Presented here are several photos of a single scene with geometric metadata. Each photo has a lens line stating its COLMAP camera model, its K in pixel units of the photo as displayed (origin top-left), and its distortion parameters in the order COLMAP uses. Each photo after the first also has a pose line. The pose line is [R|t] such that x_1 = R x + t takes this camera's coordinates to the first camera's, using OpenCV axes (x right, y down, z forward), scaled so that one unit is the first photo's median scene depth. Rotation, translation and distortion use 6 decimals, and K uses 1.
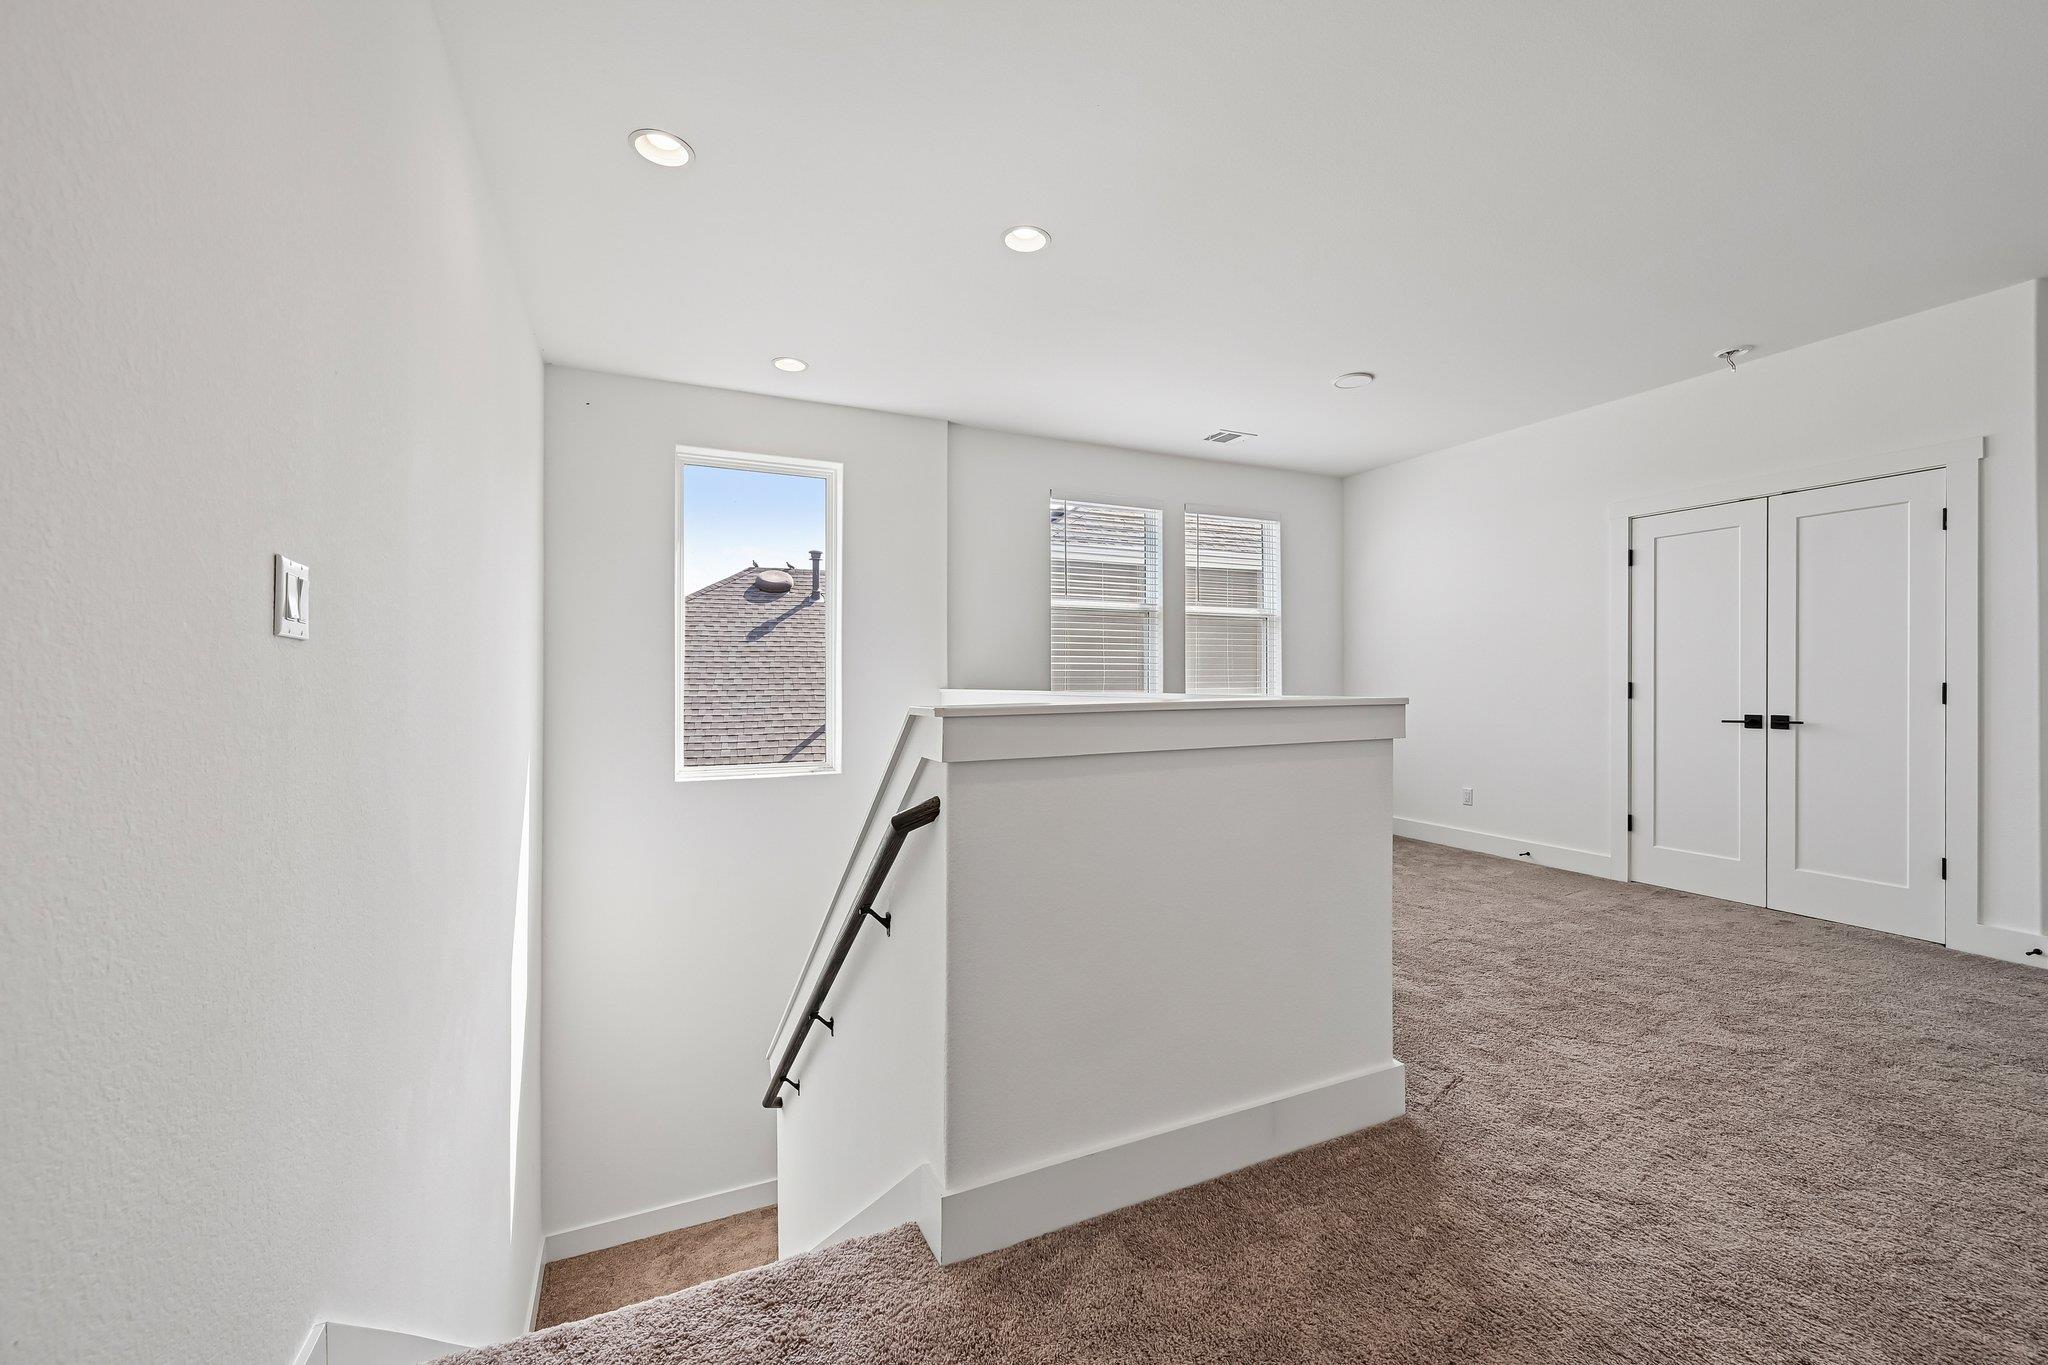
lens RADIAL K [[820.0, 0, 1024.0], [0, 820.0, 682.5], [0, 0, 1]] dist [0.000322, 0.000136]
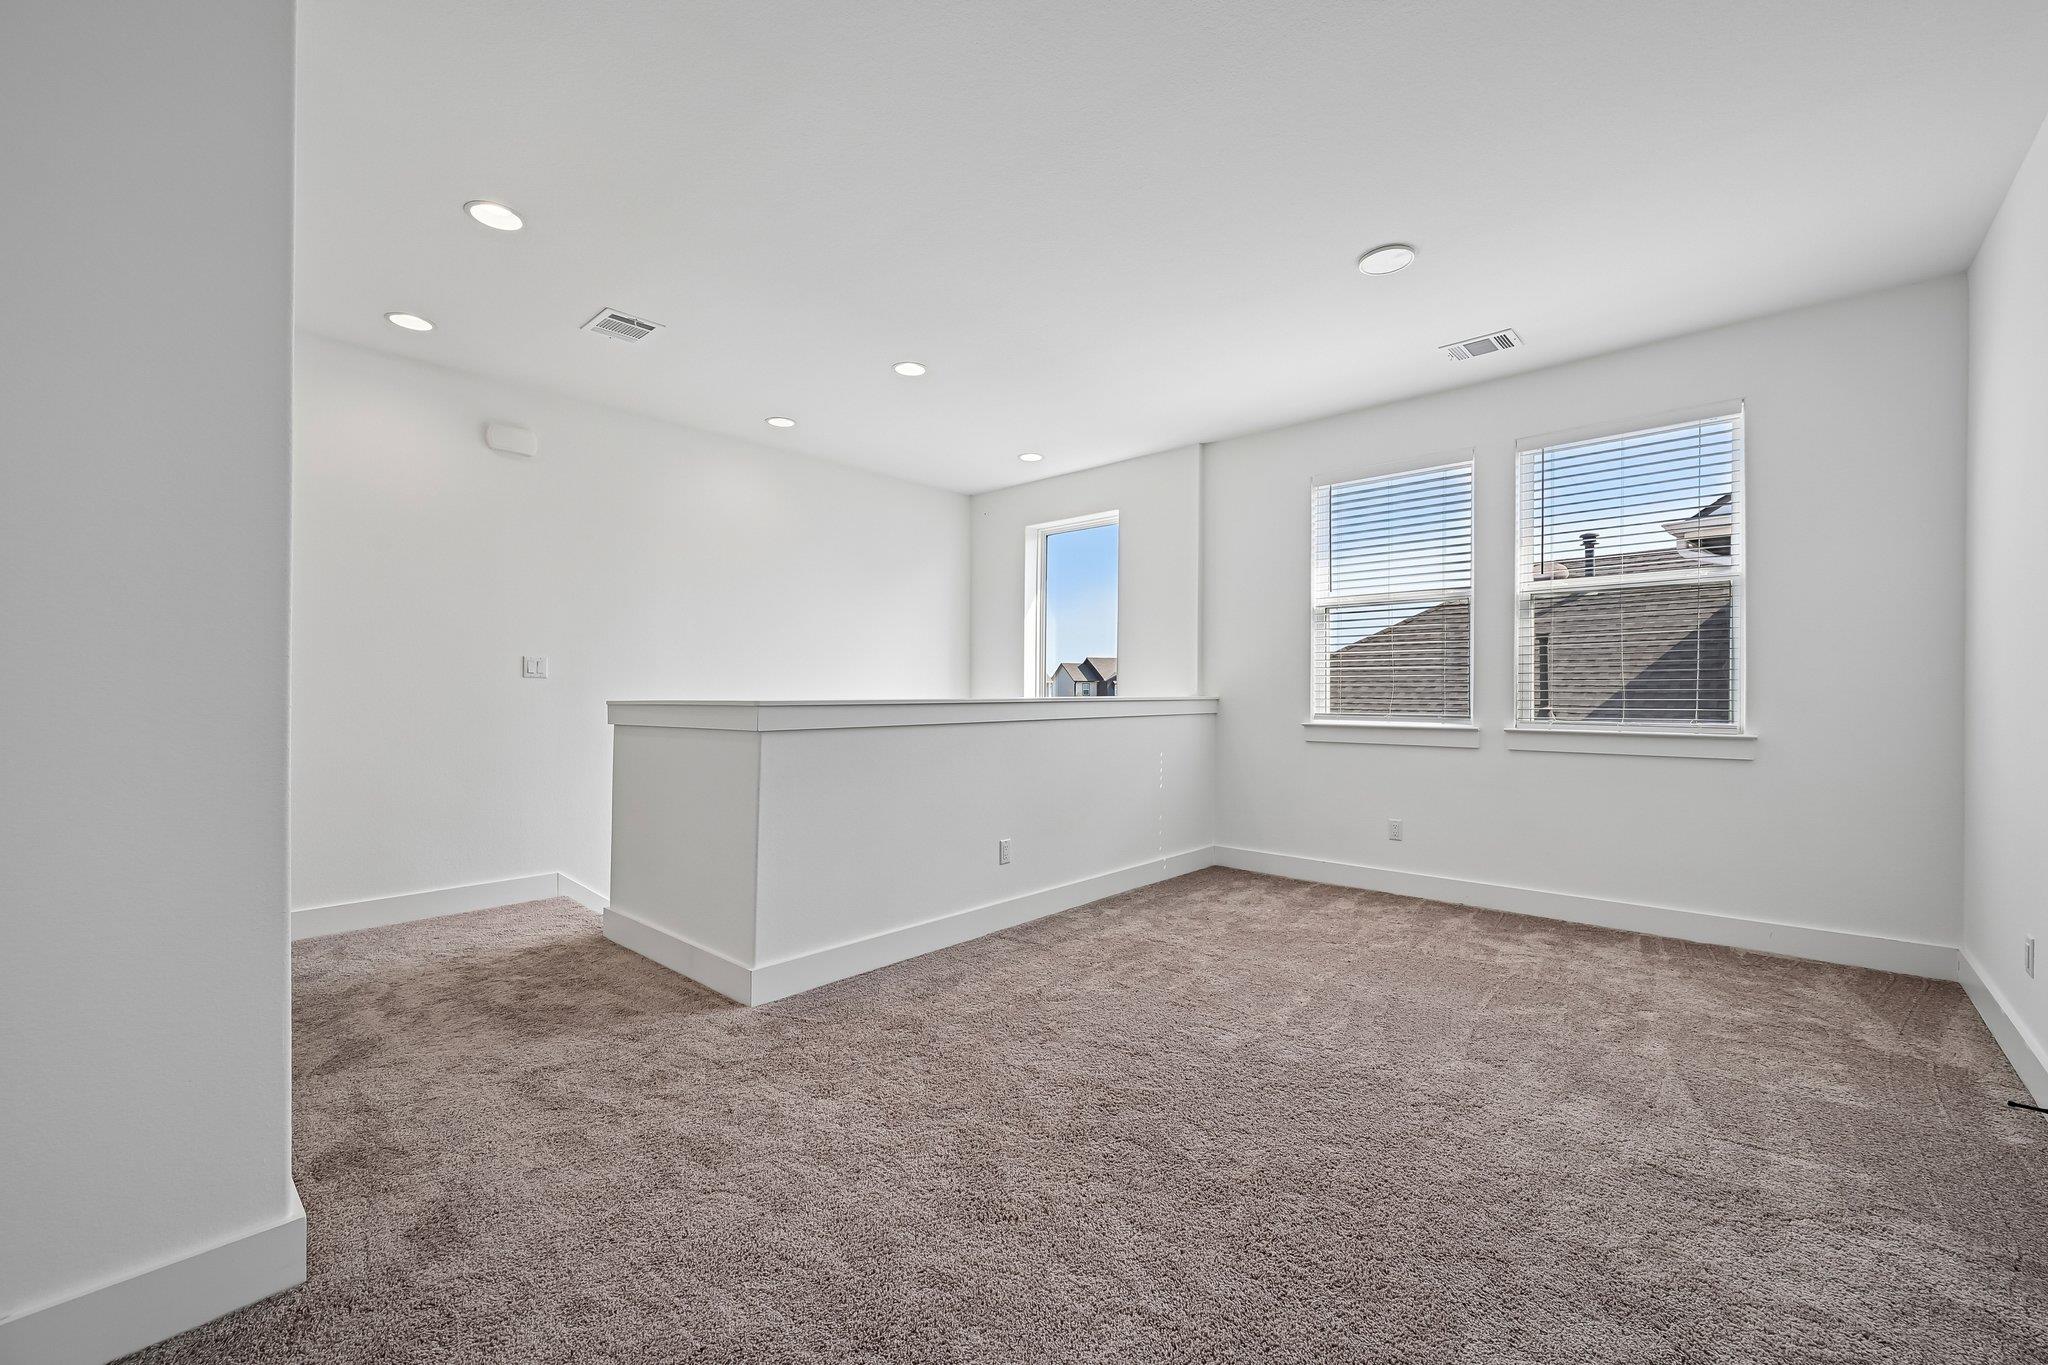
lens RADIAL K [[820.0, 0, 1024.0], [0, 820.0, 682.5], [0, 0, 1]] dist [0.000322, 0.000136]
pose [[0.383366, -0.007967, -0.923562, 0.789568], [-0.000966, 0.999959, -0.009027, -0.001435], [0.923596, 0.004353, 0.383343, 0.385029]]
